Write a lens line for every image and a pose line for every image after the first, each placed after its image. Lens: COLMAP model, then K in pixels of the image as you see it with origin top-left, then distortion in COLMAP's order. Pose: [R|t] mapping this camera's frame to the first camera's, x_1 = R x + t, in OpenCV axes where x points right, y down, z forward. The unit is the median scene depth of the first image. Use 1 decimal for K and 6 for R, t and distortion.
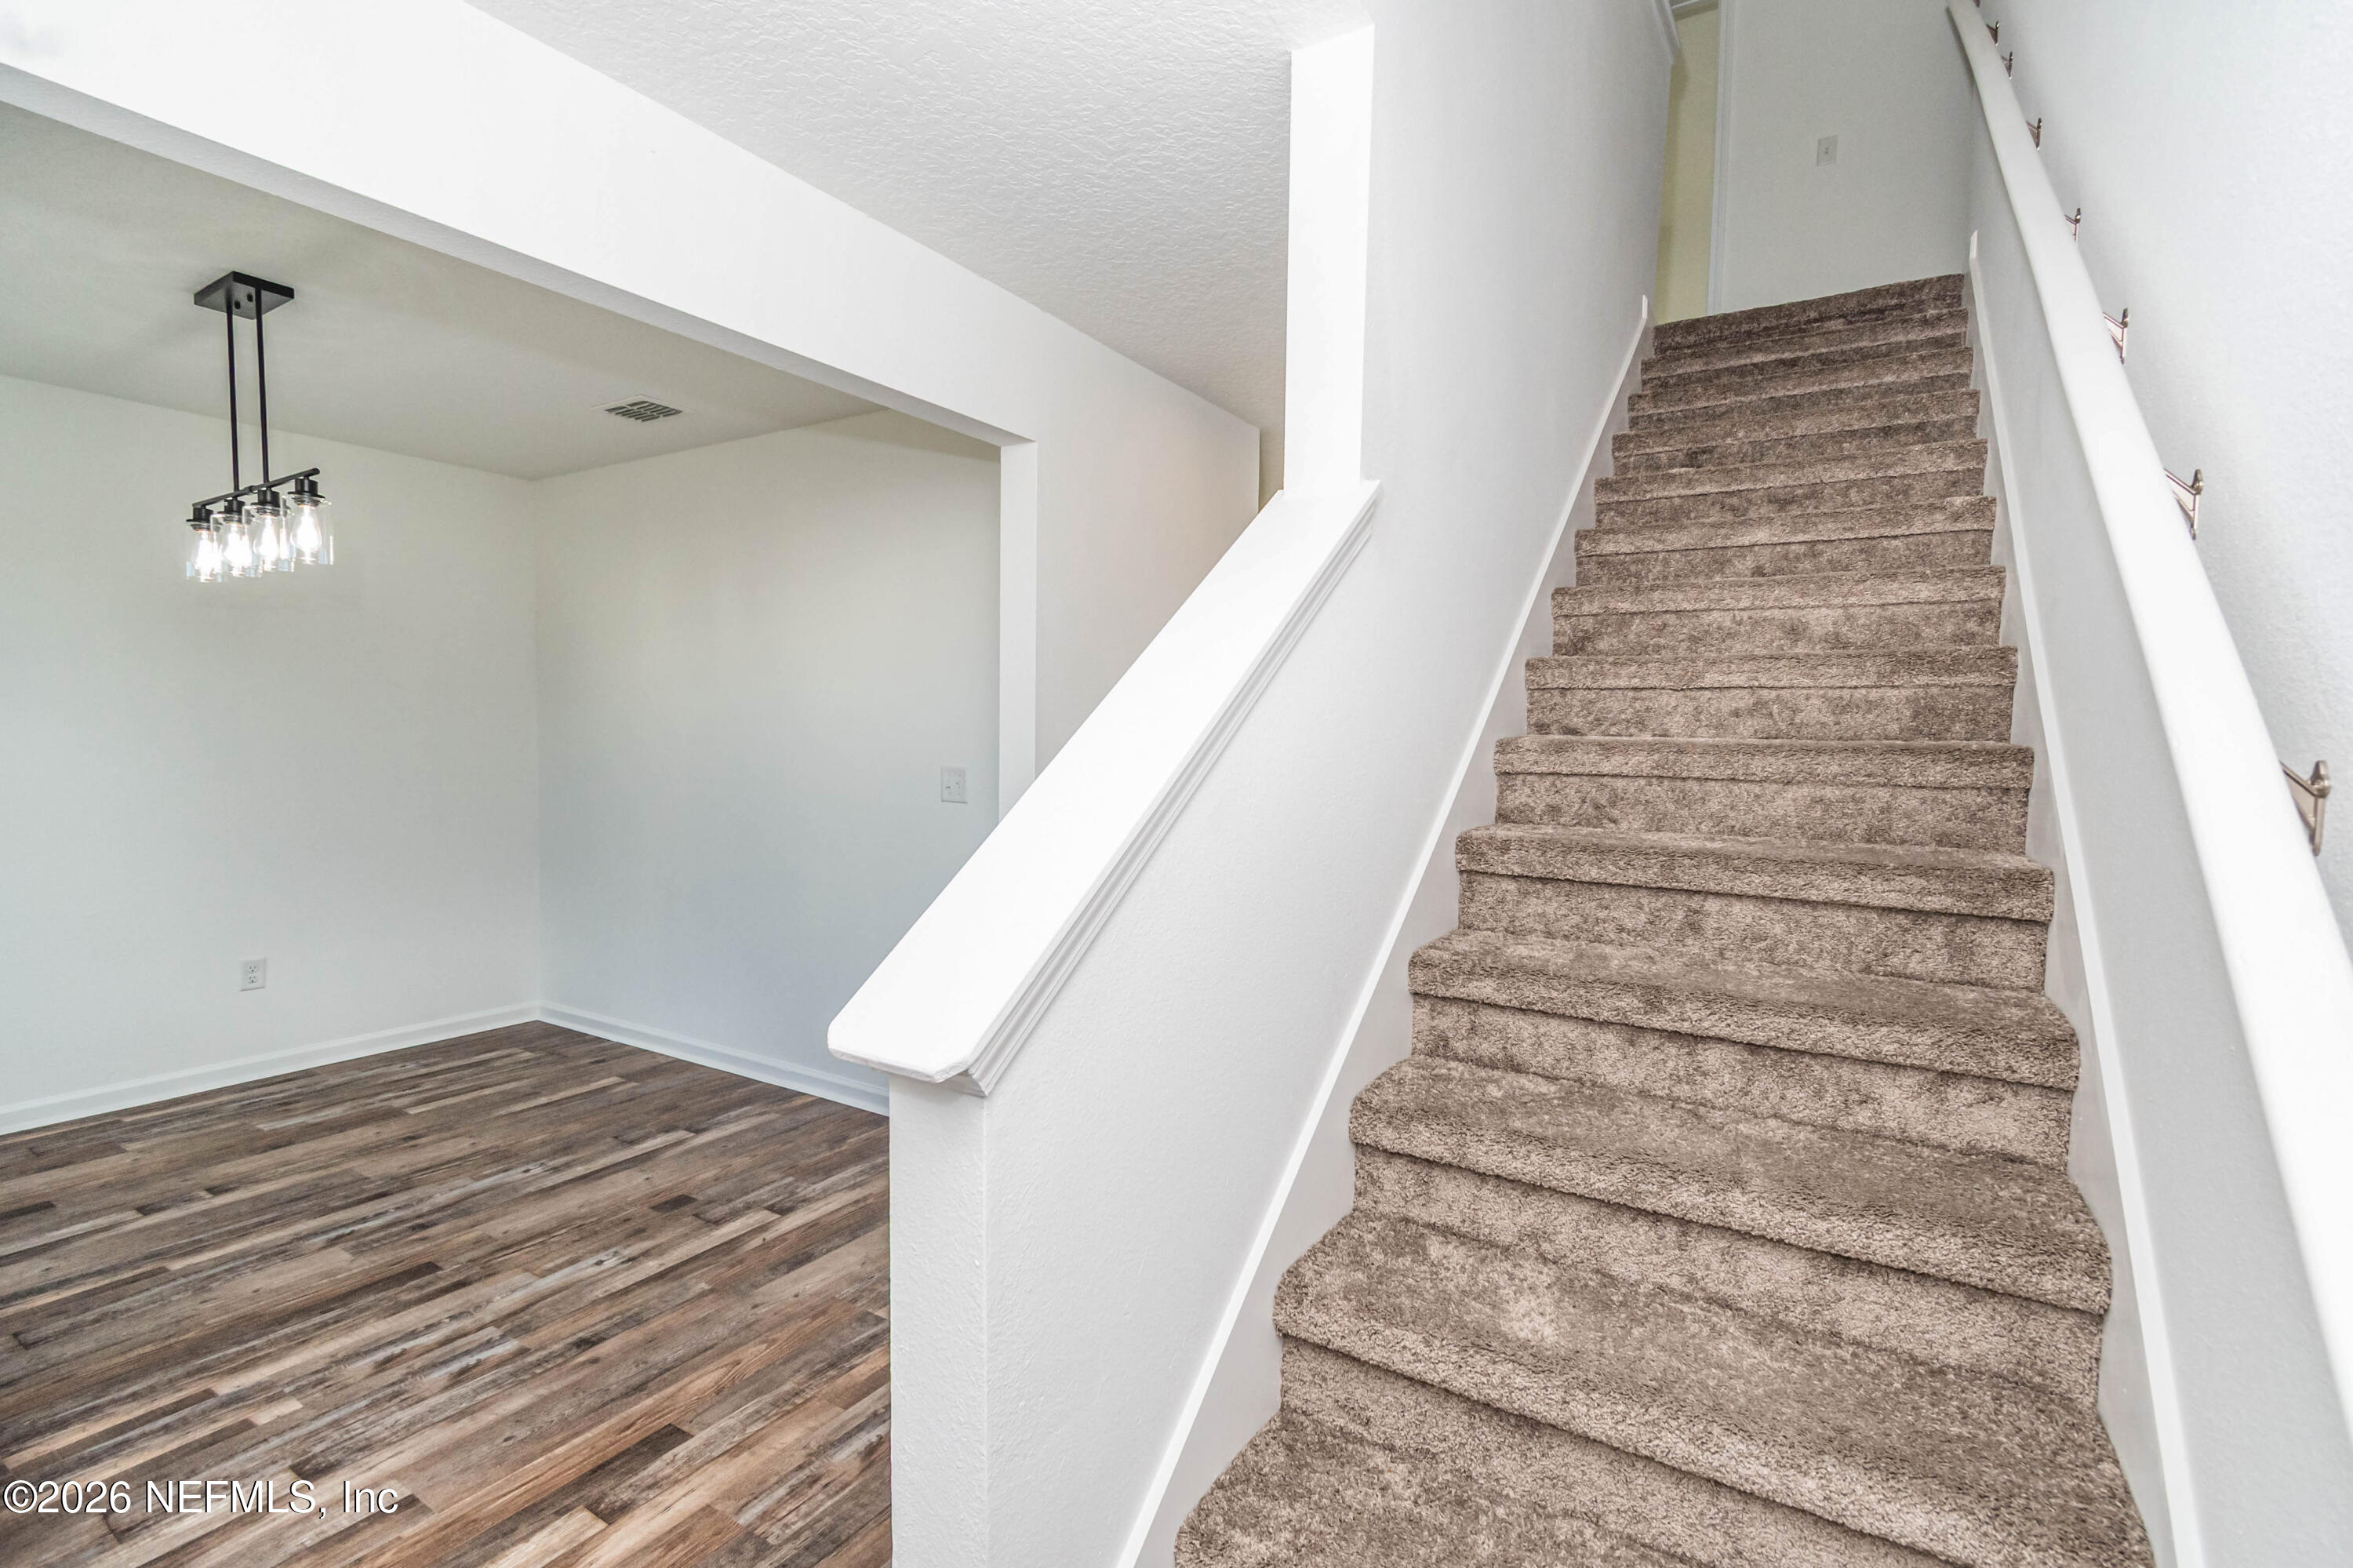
lens RADIAL K [[1078.1, 0, 1193.0], [0, 1078.1, 791.5], [0, 0, 1]] dist [-0.005300, -0.001137]
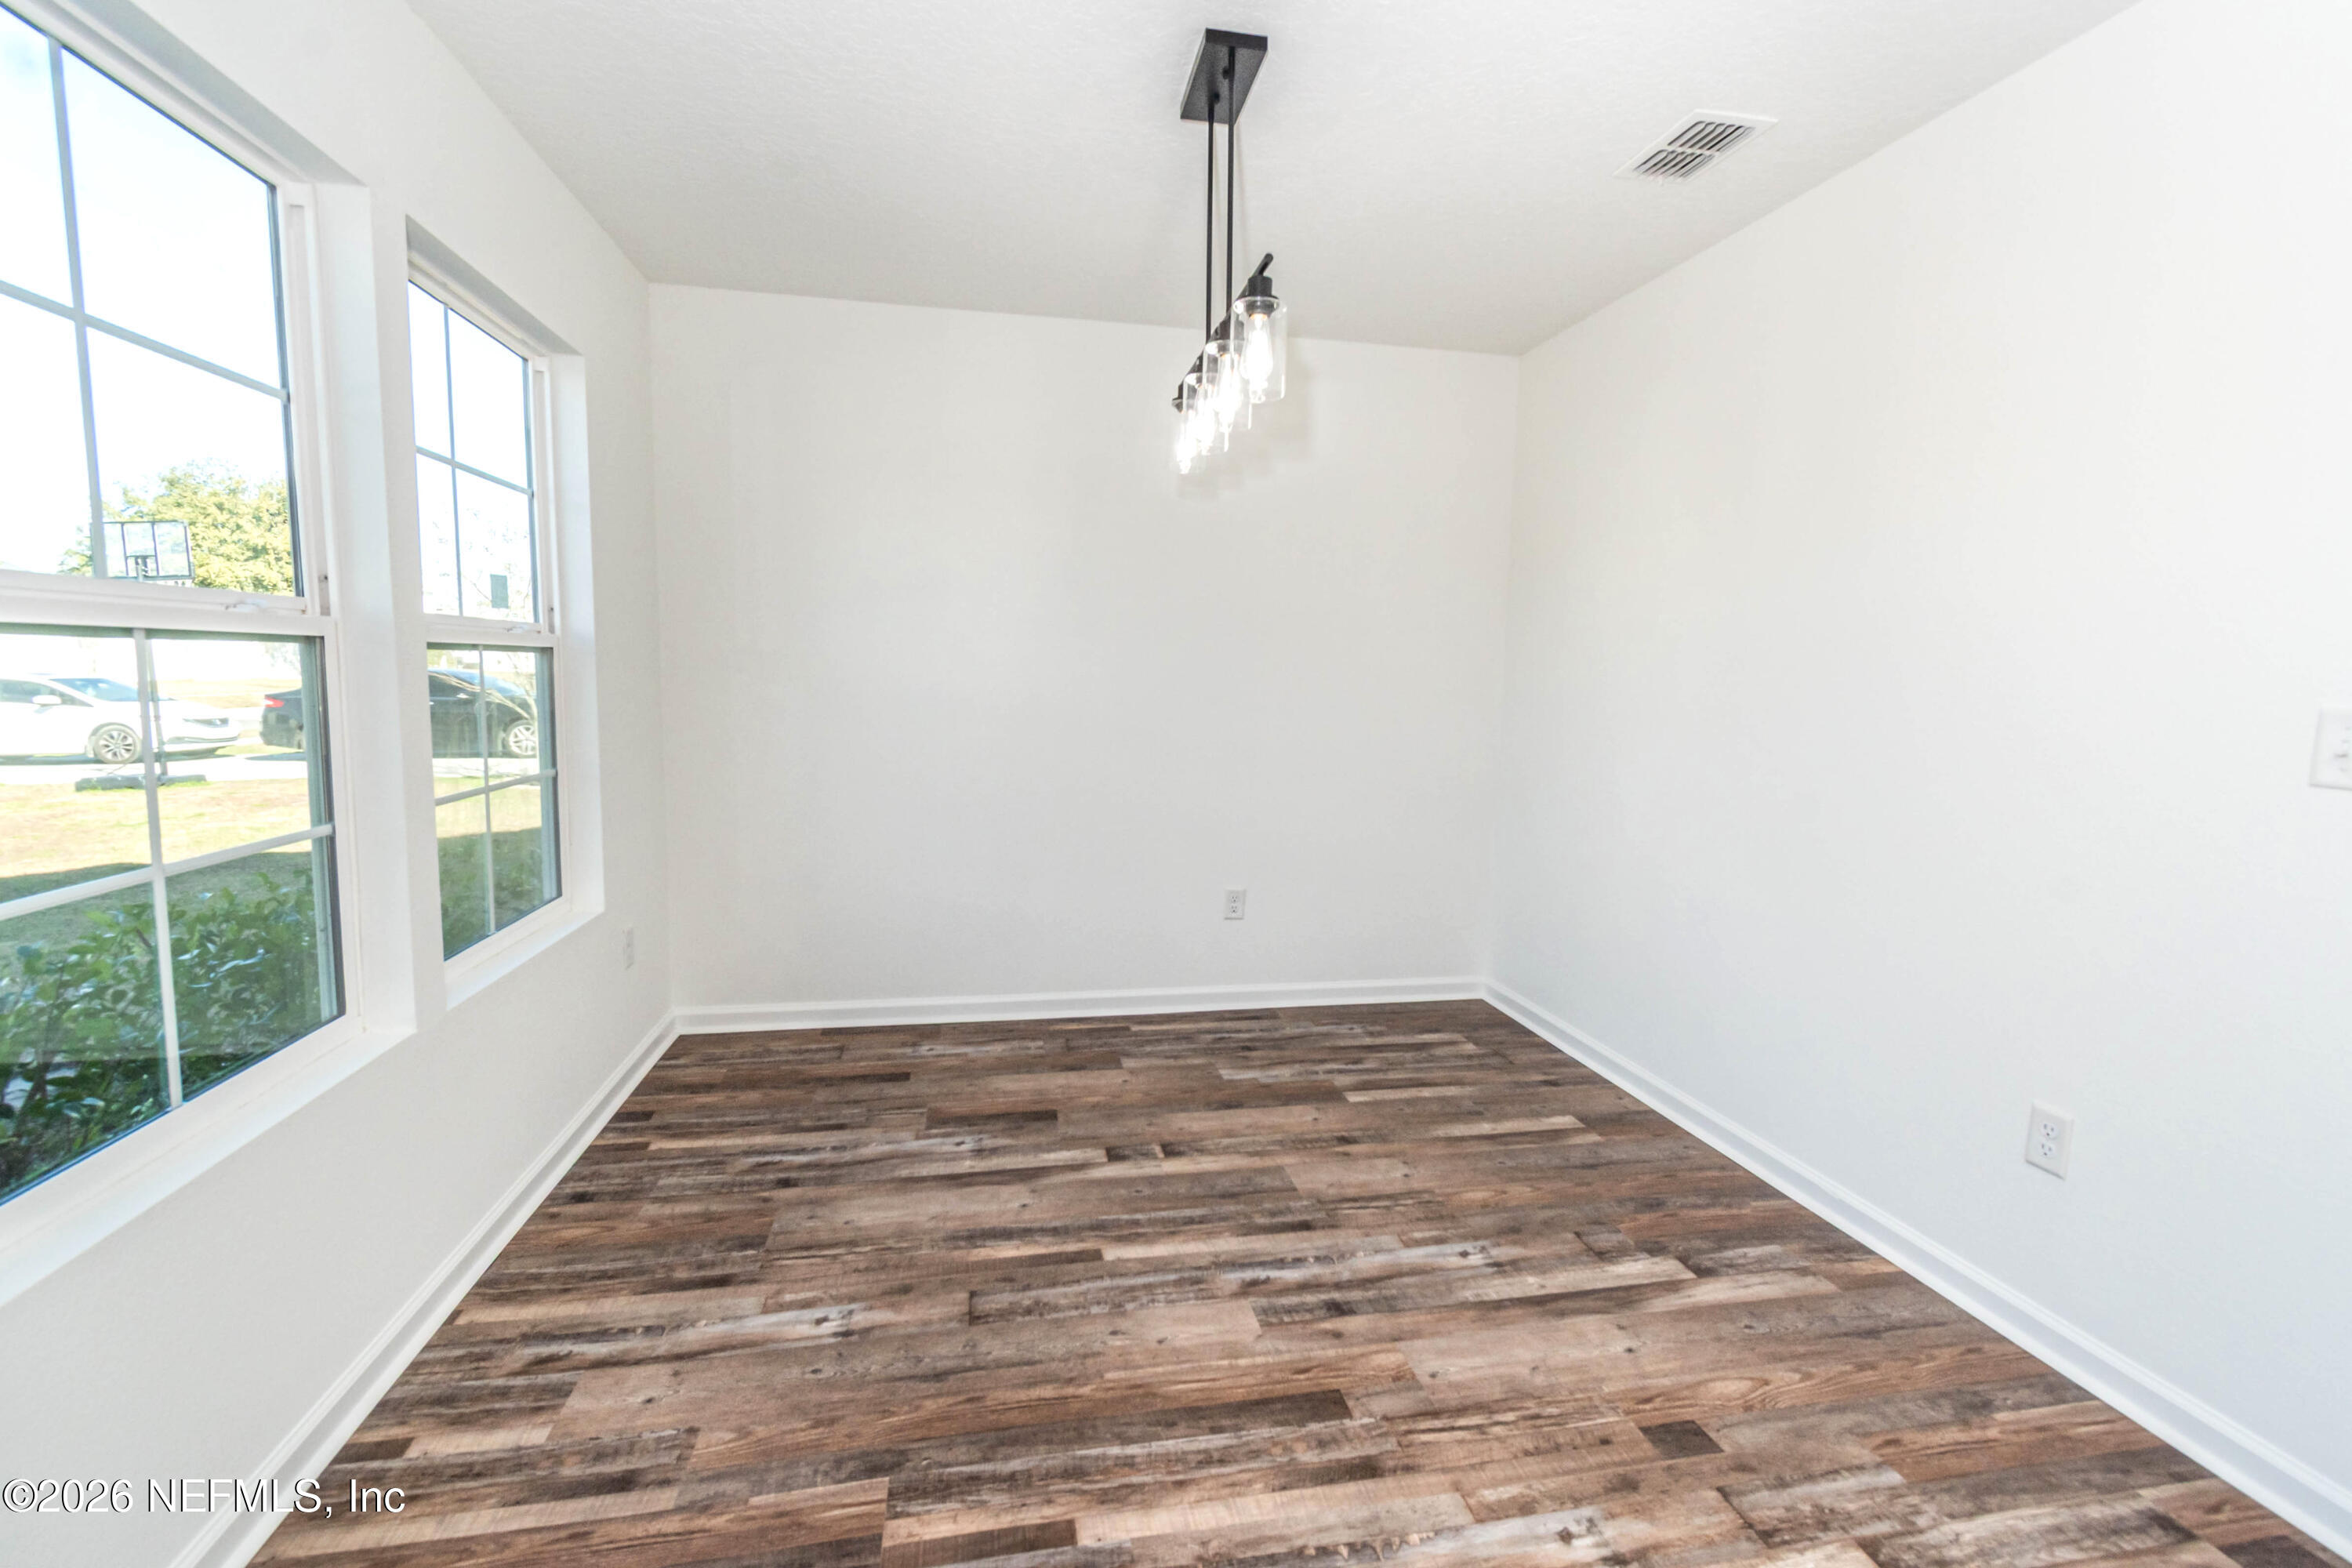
lens RADIAL K [[1077.6, 0, 1184.2], [0, 1077.6, 780.0], [0, 0, 1]] dist [-0.005300, -0.001137]
pose [[0.681657, 0.072792, -0.728041, -0.238969], [-0.050163, 0.997347, 0.052751, 0.004342], [0.729950, 0.000563, 0.683500, 0.358663]]
